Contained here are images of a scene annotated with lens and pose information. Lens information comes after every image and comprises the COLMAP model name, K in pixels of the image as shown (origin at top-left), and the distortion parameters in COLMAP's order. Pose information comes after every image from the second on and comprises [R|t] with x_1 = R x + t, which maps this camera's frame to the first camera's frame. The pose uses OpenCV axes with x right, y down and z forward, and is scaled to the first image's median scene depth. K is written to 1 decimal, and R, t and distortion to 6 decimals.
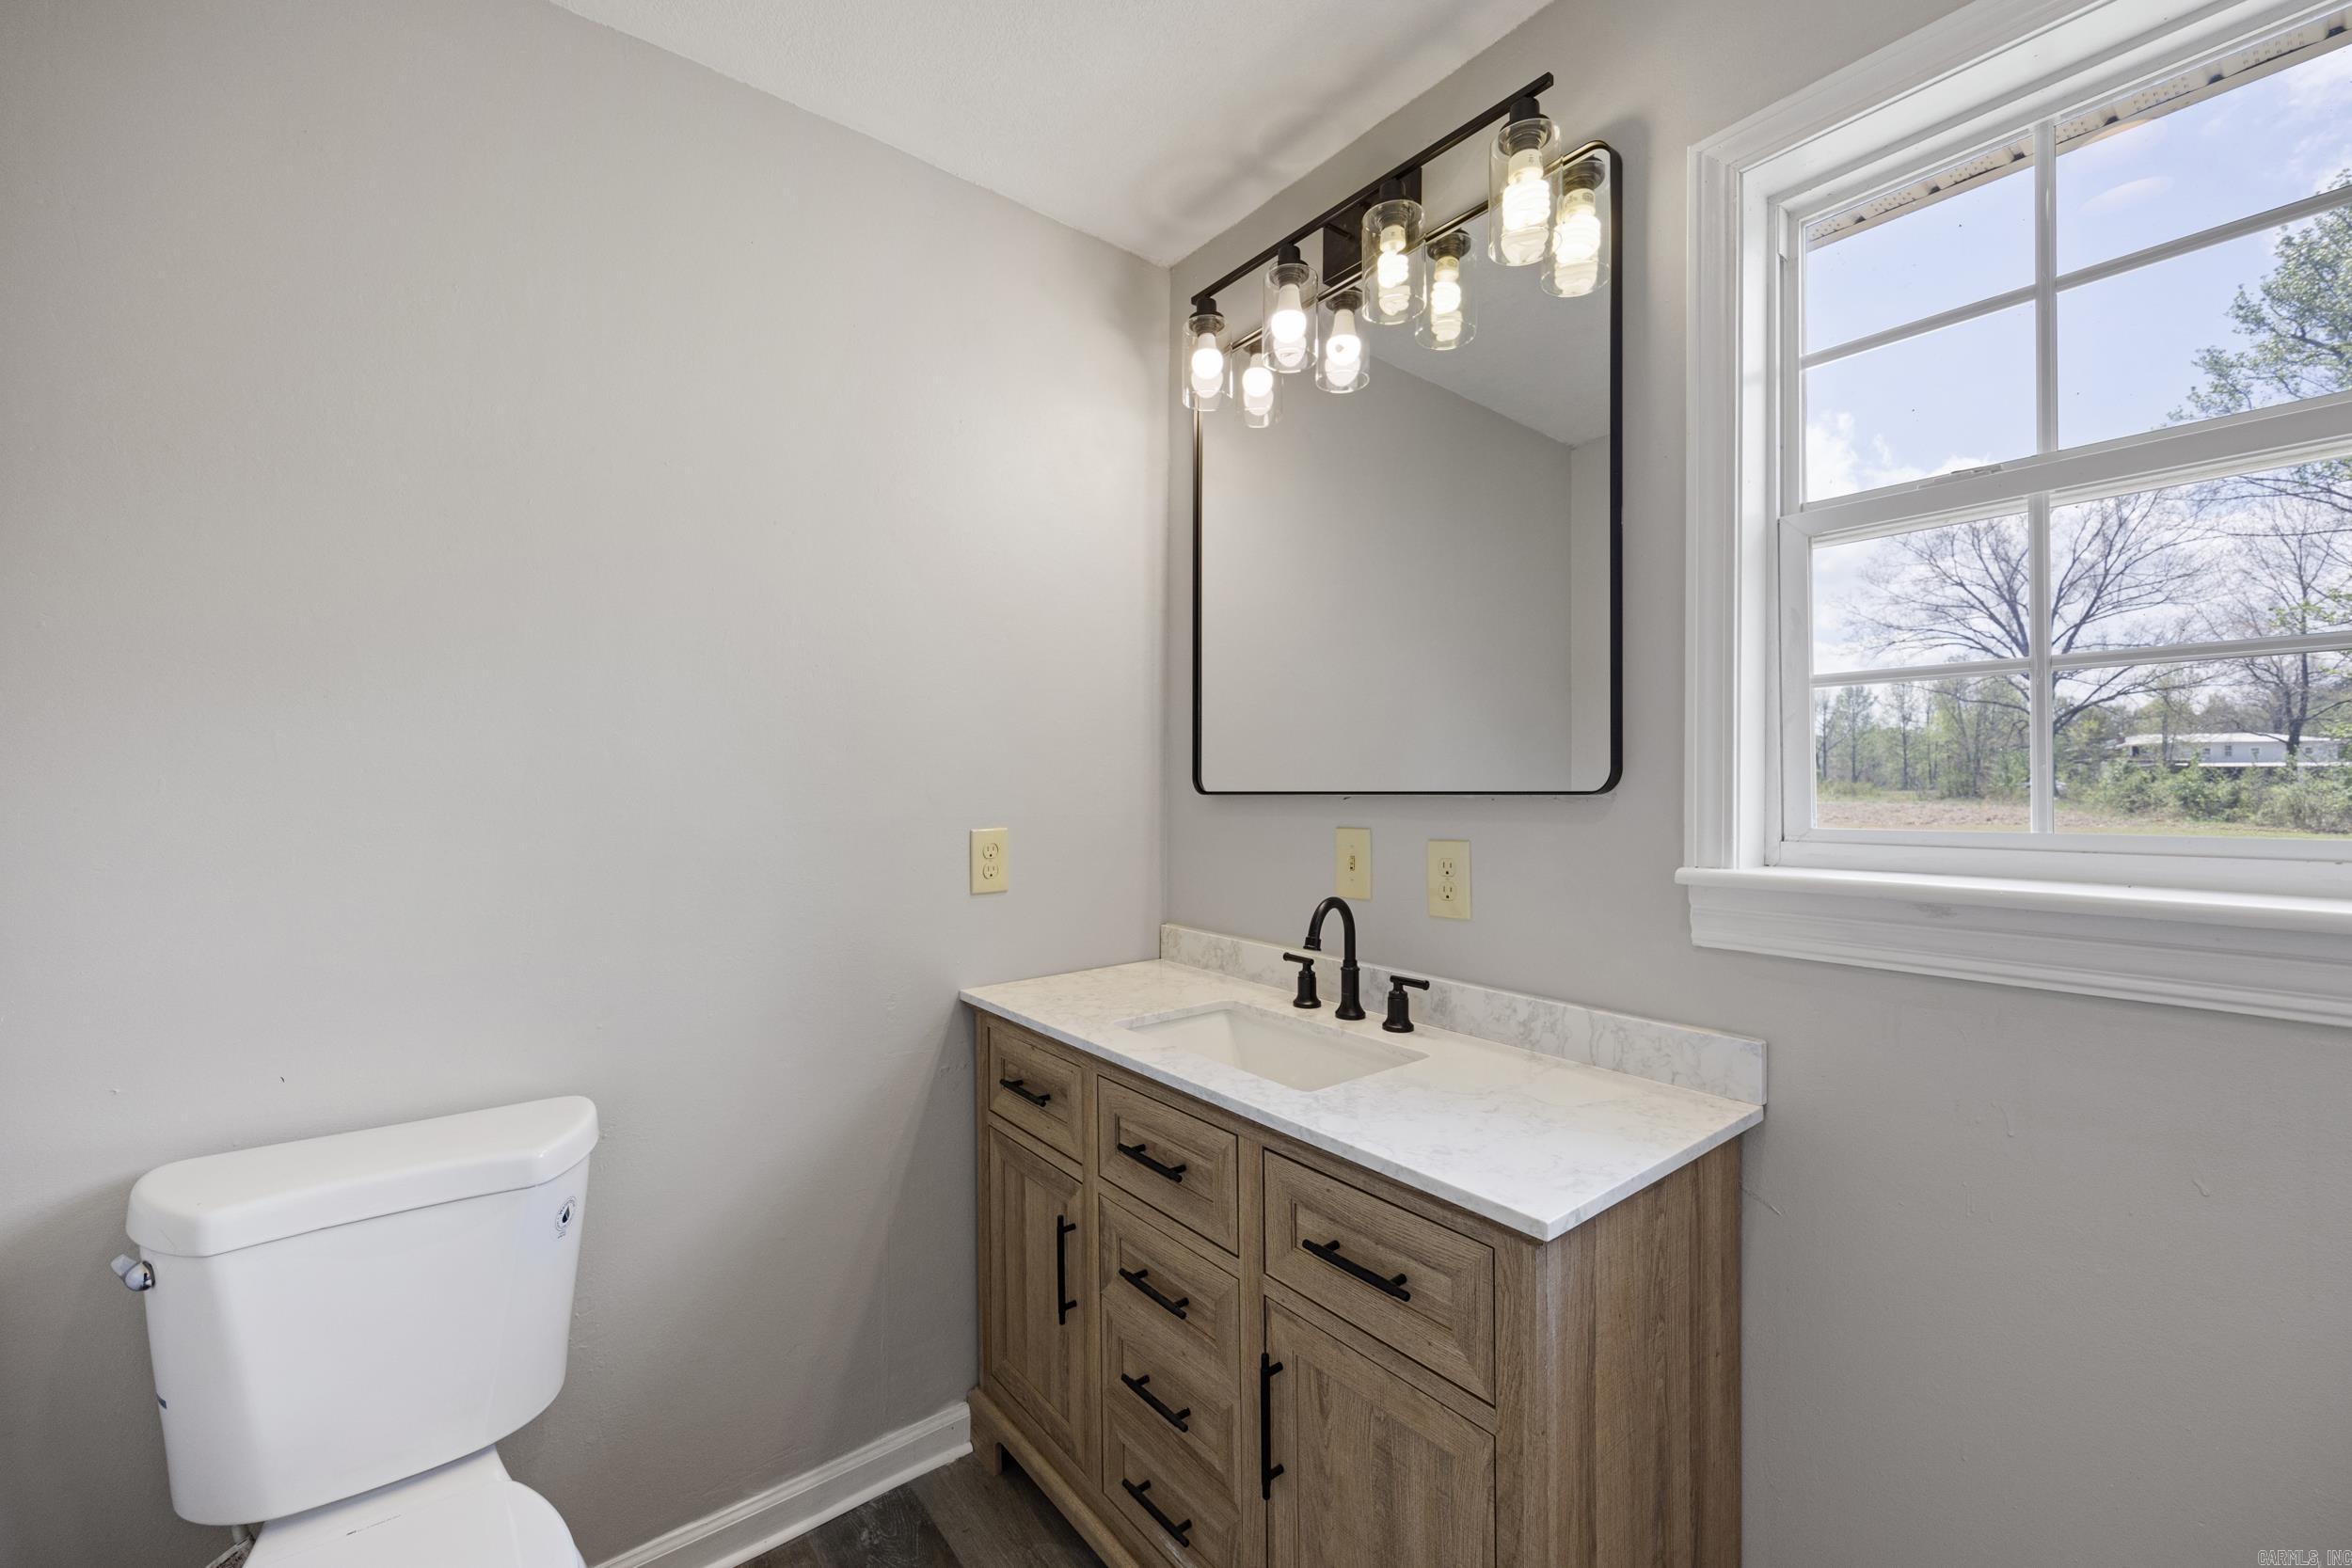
lens RADIAL K [[943.5, 0, 1184.6], [0, 943.5, 787.7], [0, 0, 1]] dist [-0.001786, -0.000393]
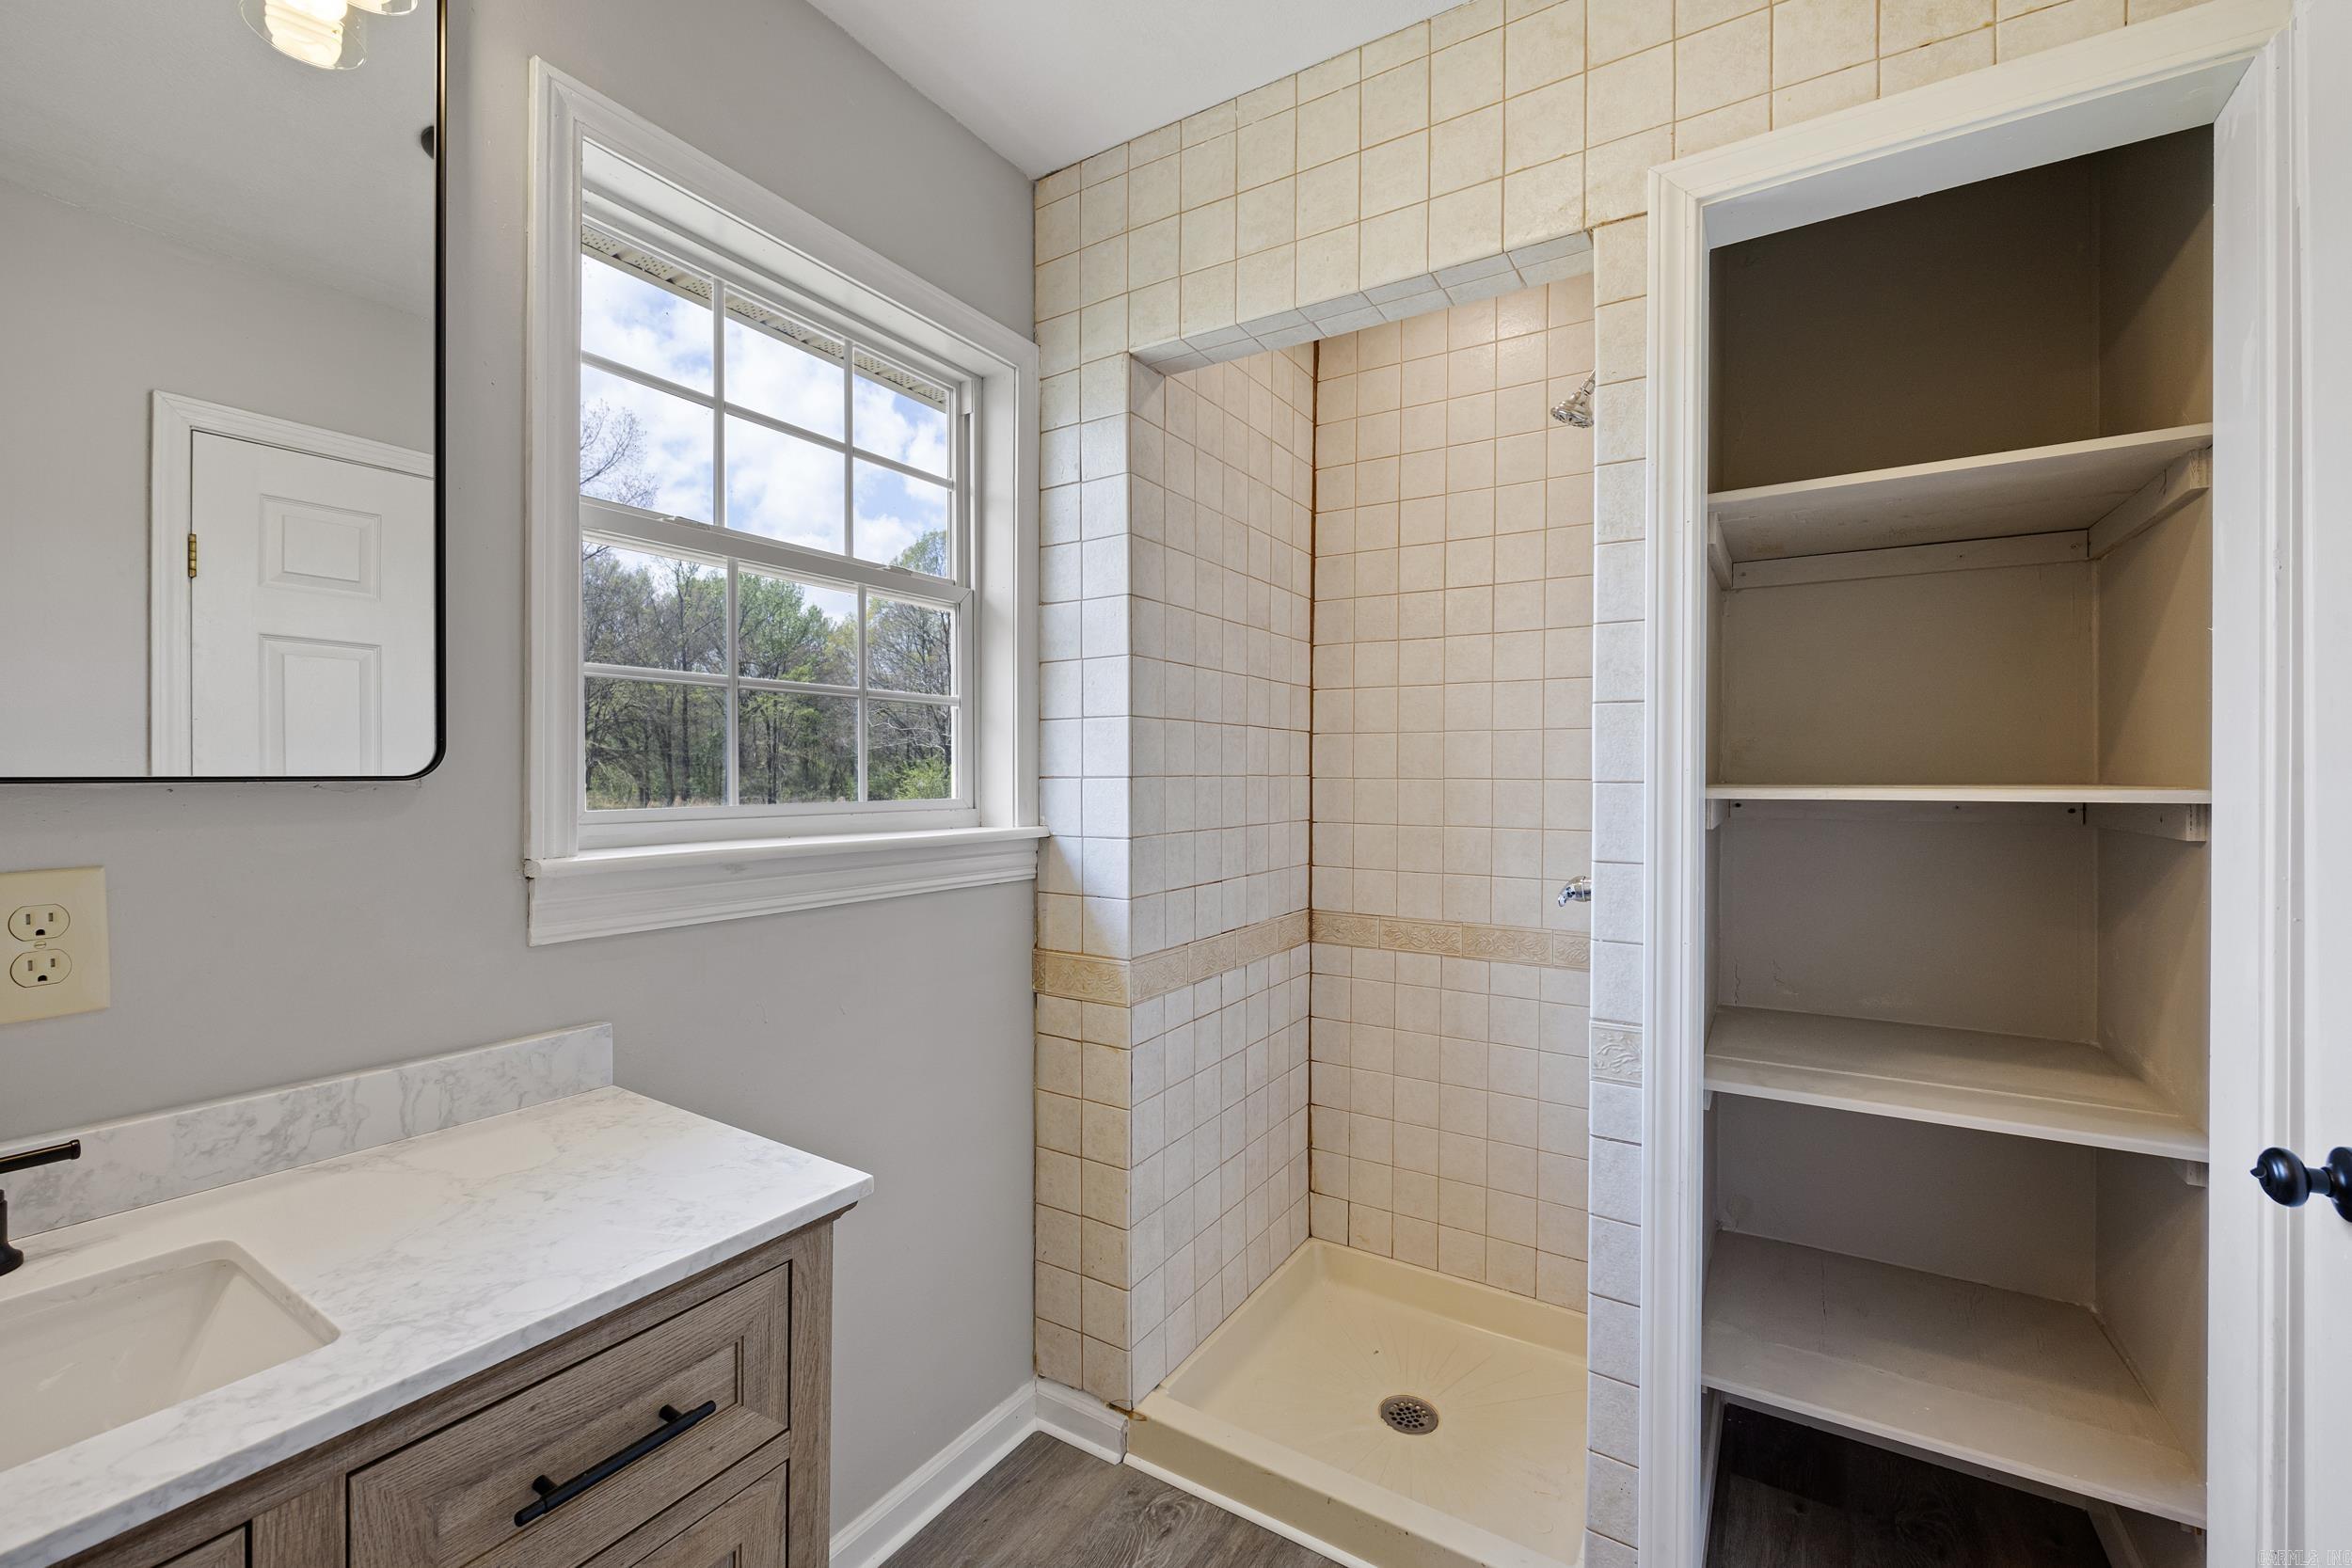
lens RADIAL K [[943.5, 0, 1184.6], [0, 943.5, 787.7], [0, 0, 1]] dist [-0.001786, -0.000393]
pose [[-0.334807, -0.011379, 0.942218, -0.544774], [-0.002668, 0.999935, 0.011128, 0.003893], [-0.942283, 0.001212, -0.334815, 0.749551]]
